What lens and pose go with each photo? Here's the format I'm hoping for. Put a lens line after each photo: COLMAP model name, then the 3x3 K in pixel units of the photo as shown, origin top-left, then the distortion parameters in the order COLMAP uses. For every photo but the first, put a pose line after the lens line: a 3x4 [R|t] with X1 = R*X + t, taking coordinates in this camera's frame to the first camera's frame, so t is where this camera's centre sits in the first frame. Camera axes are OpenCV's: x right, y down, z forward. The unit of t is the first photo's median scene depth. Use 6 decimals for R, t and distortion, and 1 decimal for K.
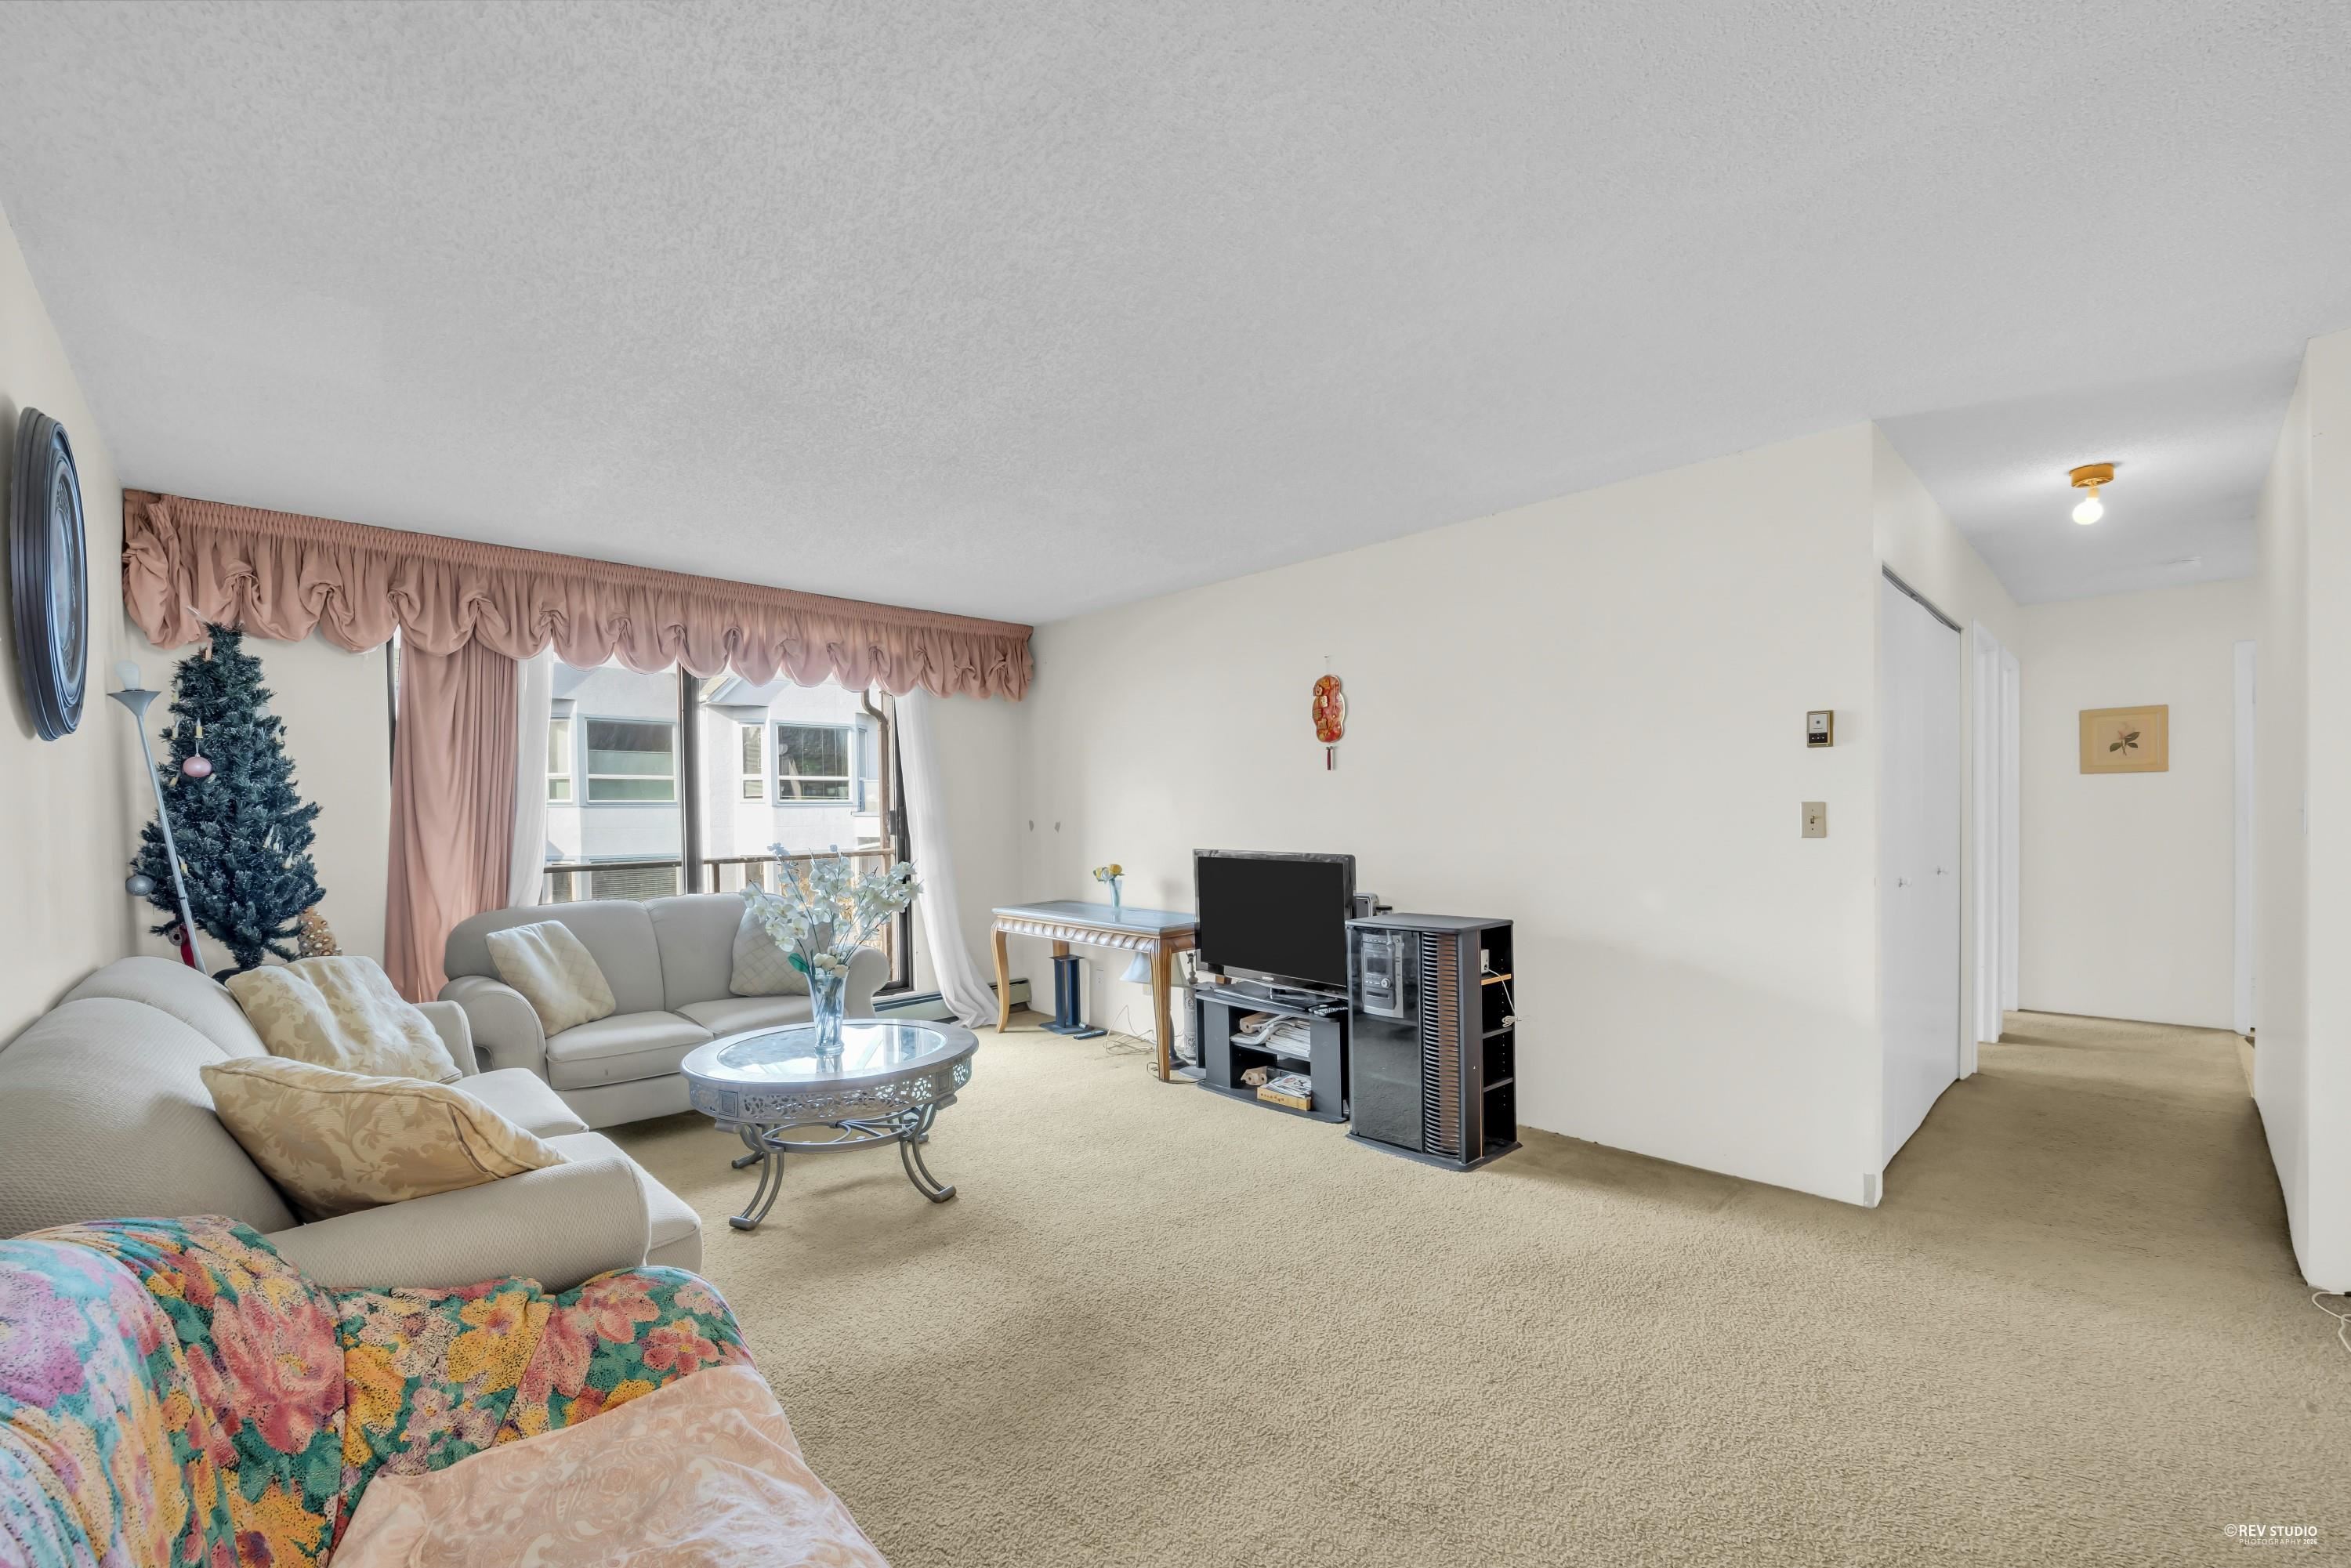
lens RADIAL K [[980.2, 0, 1167.2], [0, 980.2, 831.9], [0, 0, 1]] dist [-0.018180, 0.000330]
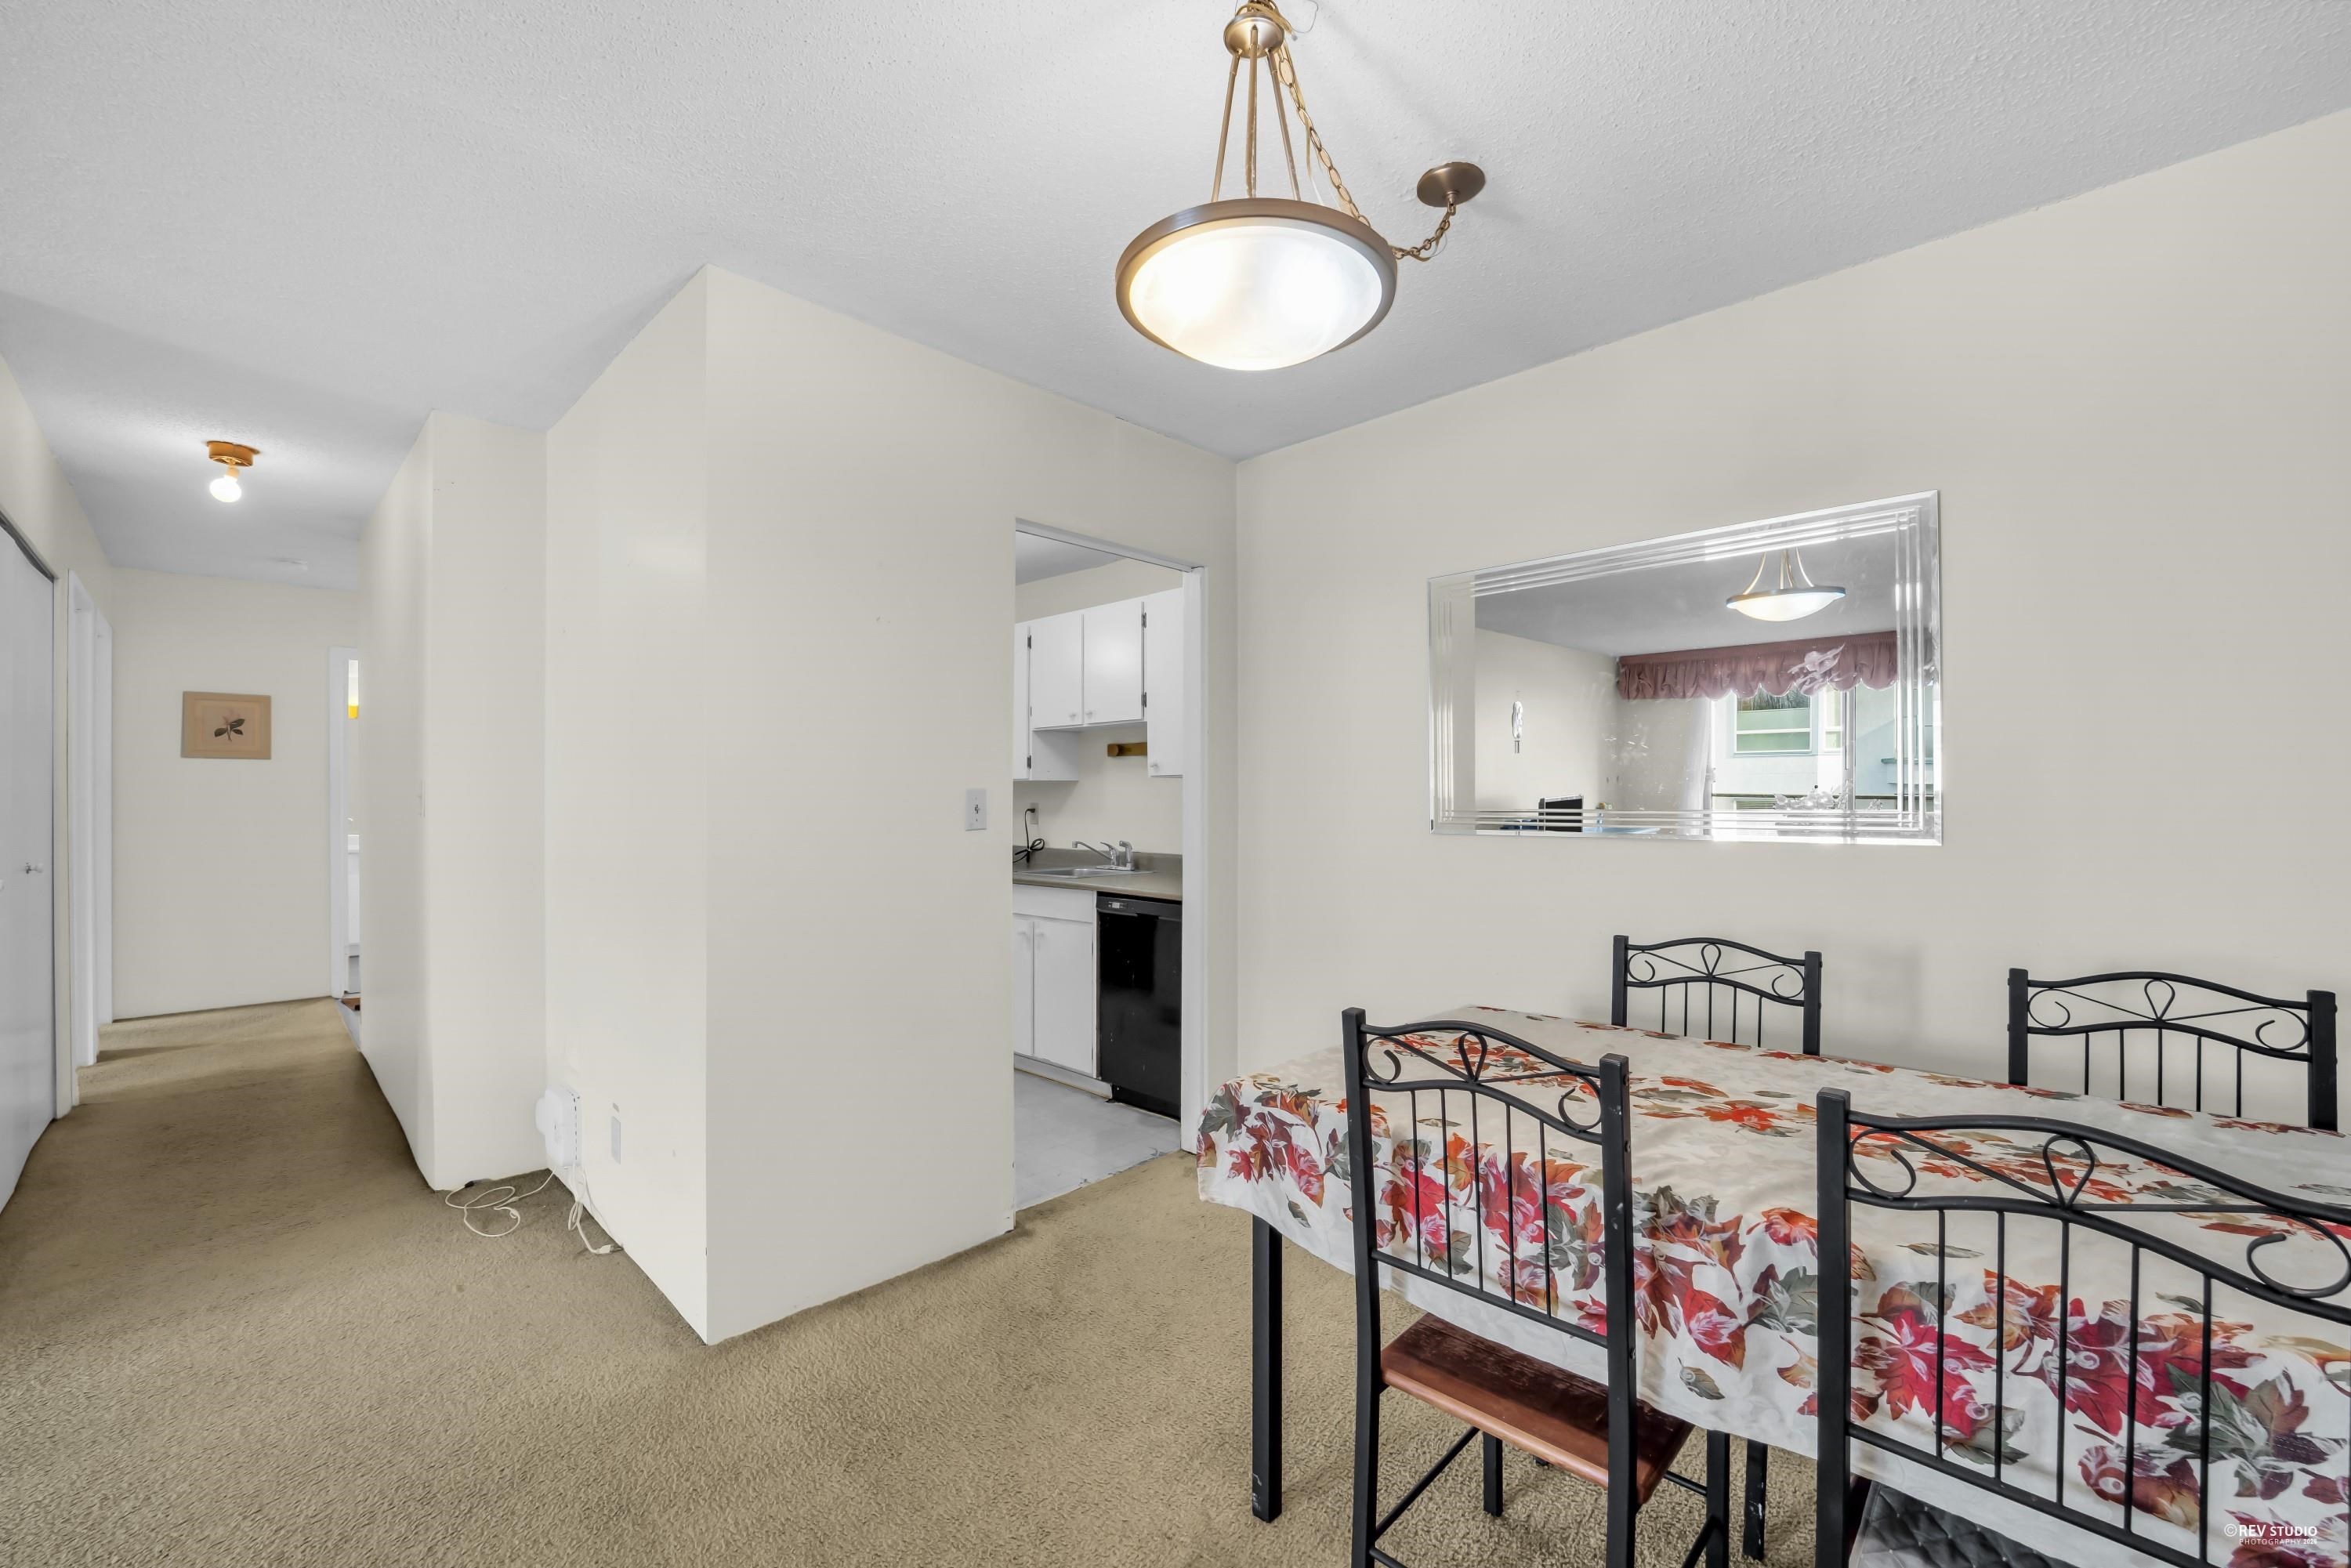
lens RADIAL K [[966.7, 0, 1175.5], [0, 966.7, 784.0], [0, 0, 1]] dist [-0.017127, -0.000191]
pose [[-0.049732, 0.025362, 0.998441, -0.028761], [0.014613, 0.999589, -0.024664, 0.002580], [-0.998656, 0.013364, -0.050082, 0.059284]]
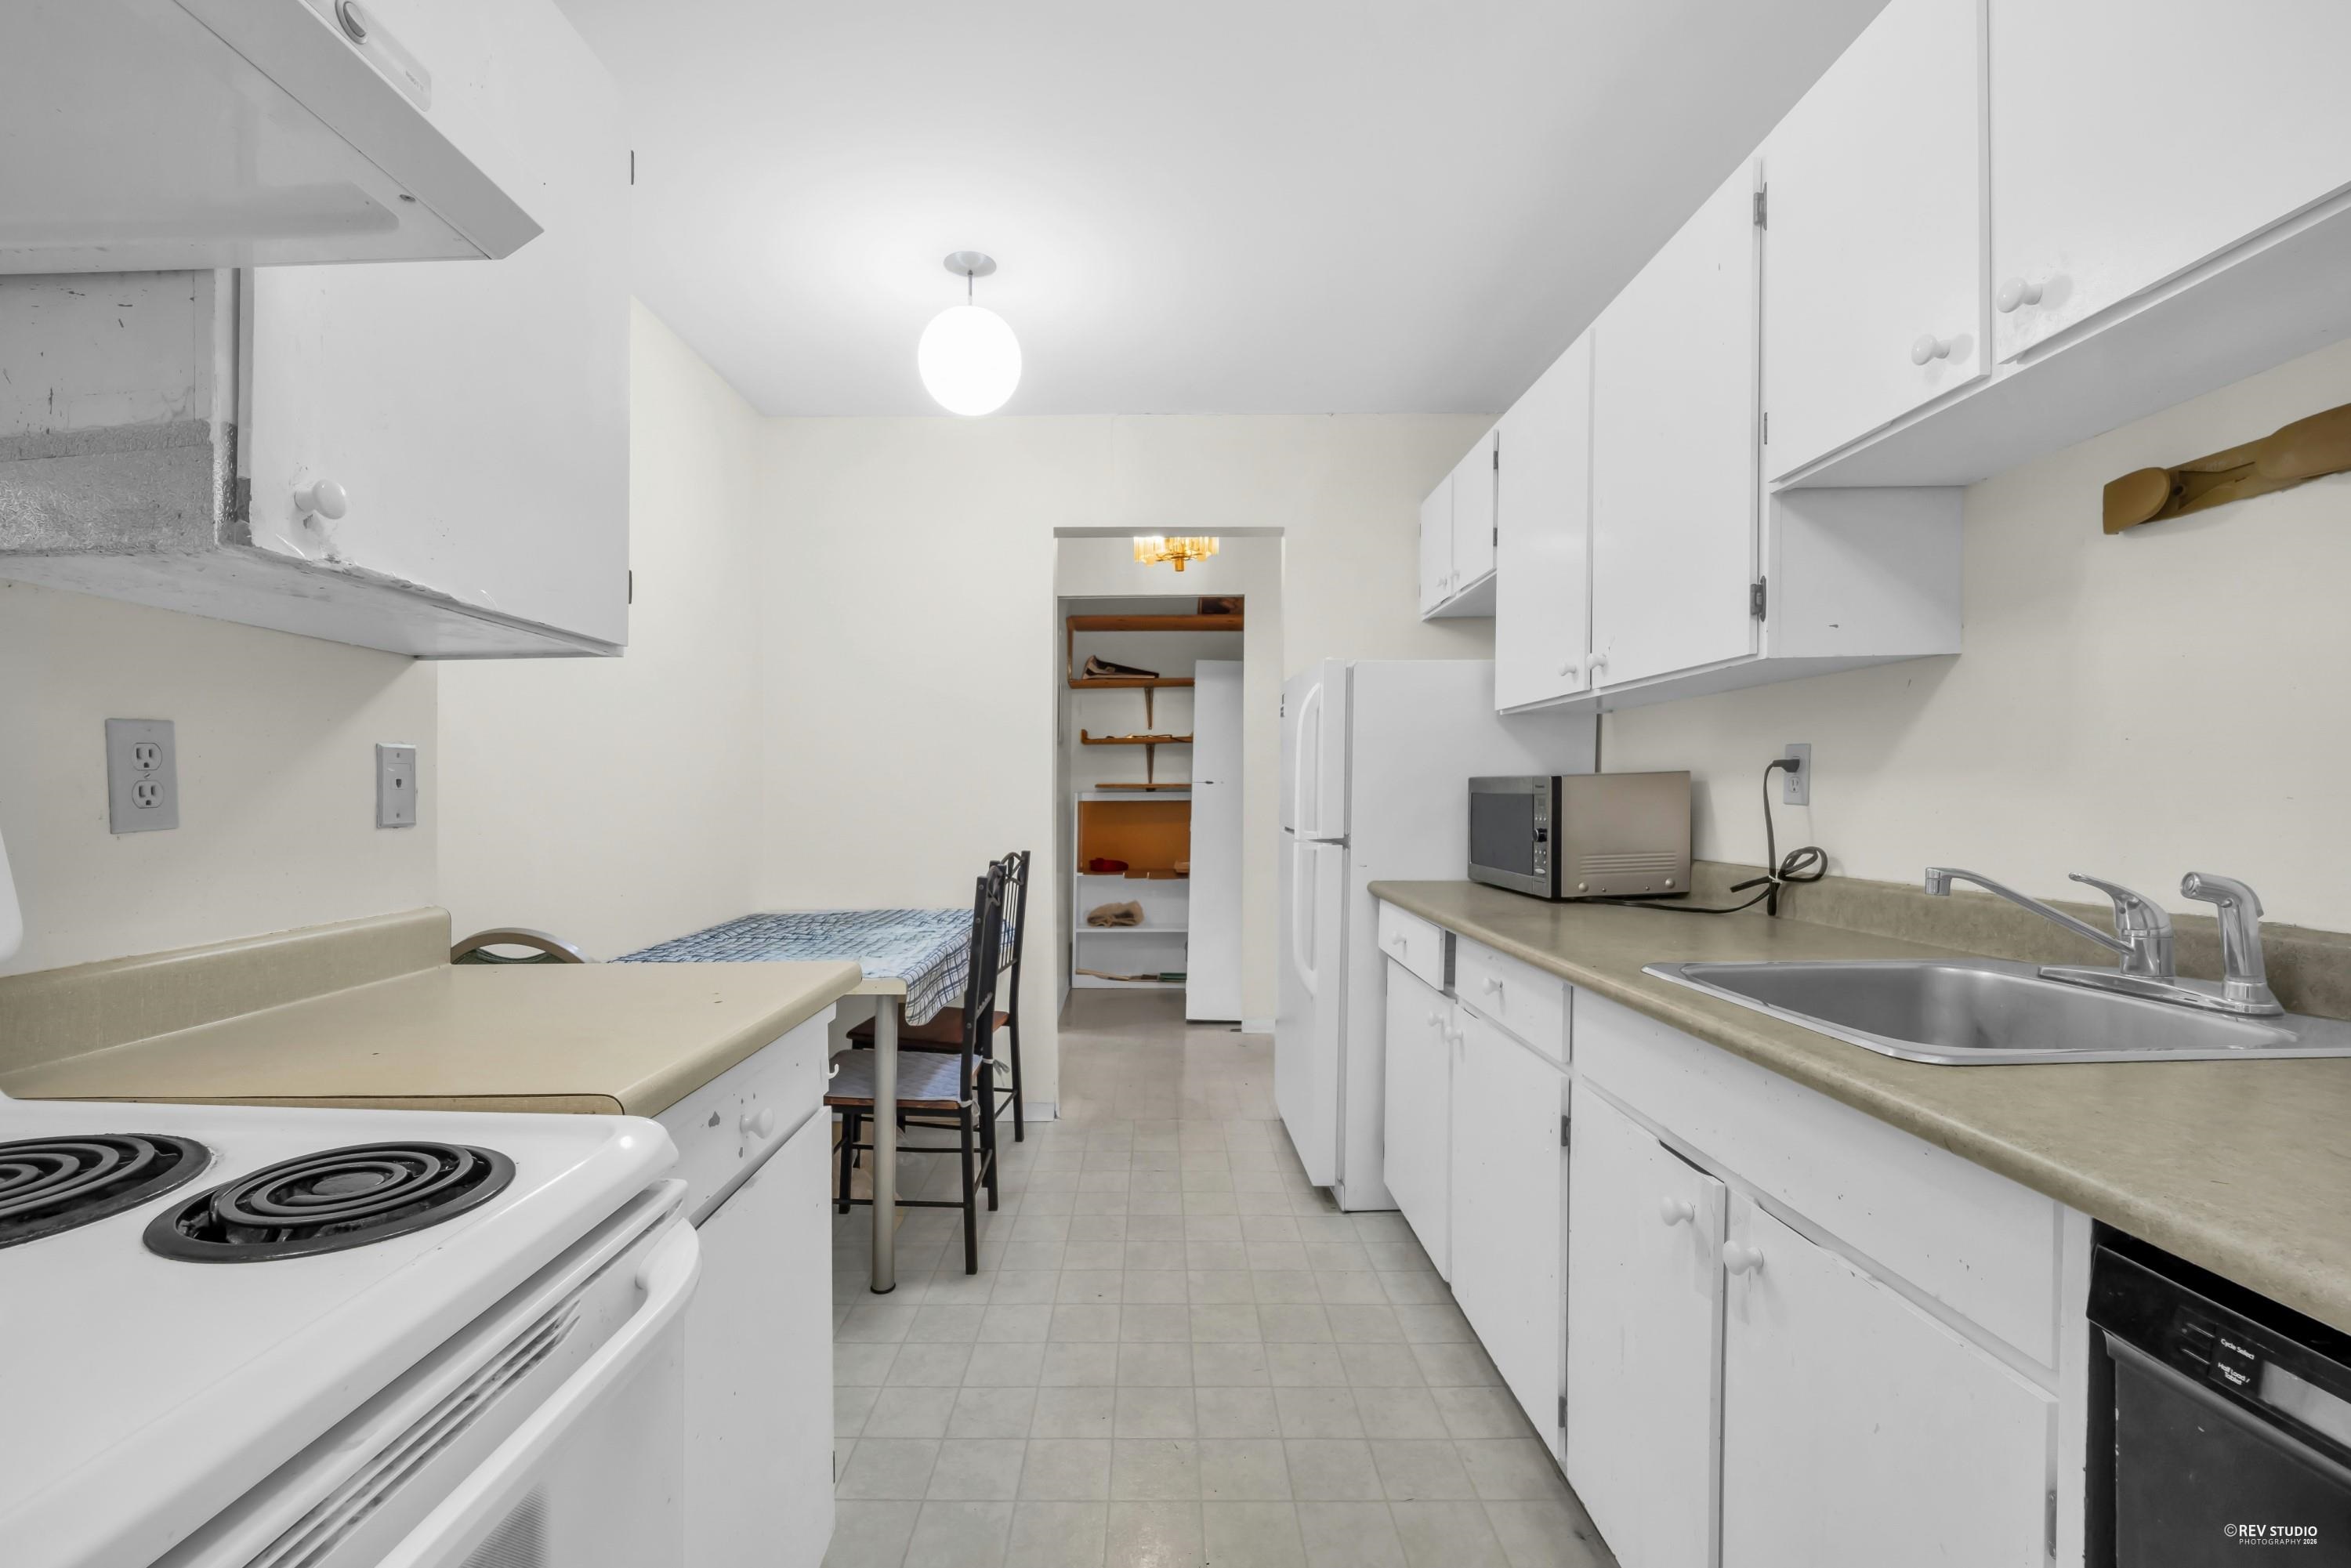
lens RADIAL K [[967.9, 0, 1175.5], [0, 967.9, 784.0], [0, 0, 1]] dist [-0.015559, -0.000210]
pose [[0.683737, 0.011334, 0.729640, 0.867465], [0.011451, 0.999590, -0.026258, 0.022074], [-0.729638, 0.026309, 0.683327, 0.097243]]
